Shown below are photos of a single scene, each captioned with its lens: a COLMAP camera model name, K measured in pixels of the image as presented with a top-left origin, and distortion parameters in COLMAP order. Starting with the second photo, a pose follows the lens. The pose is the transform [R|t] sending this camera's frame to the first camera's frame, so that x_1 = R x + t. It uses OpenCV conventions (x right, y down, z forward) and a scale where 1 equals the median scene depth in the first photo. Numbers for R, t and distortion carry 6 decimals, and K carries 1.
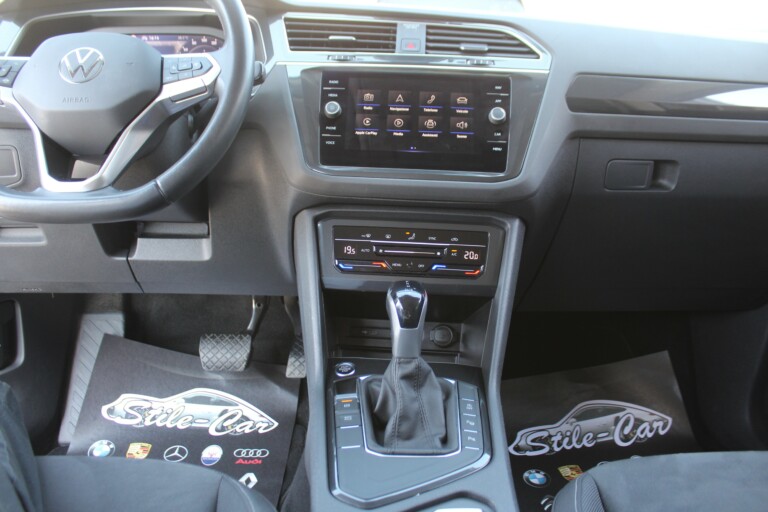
lens RADIAL K [[641.8, 0, 382.0], [0, 641.8, 244.5], [0, 0, 1]] dist [-0.166293, 0.141779]
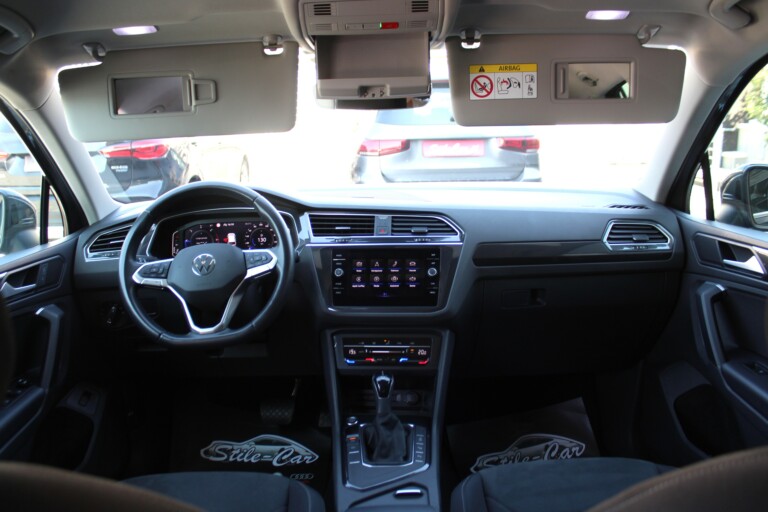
lens RADIAL K [[641.8, 0, 382.0], [0, 641.8, 244.5], [0, 0, 1]] dist [-0.166293, 0.141779]
pose [[0.996996, -0.051260, -0.058058, 0.145503], [0.047421, 0.996713, -0.065688, -0.165311], [0.061234, 0.062738, 0.996150, -0.751845]]
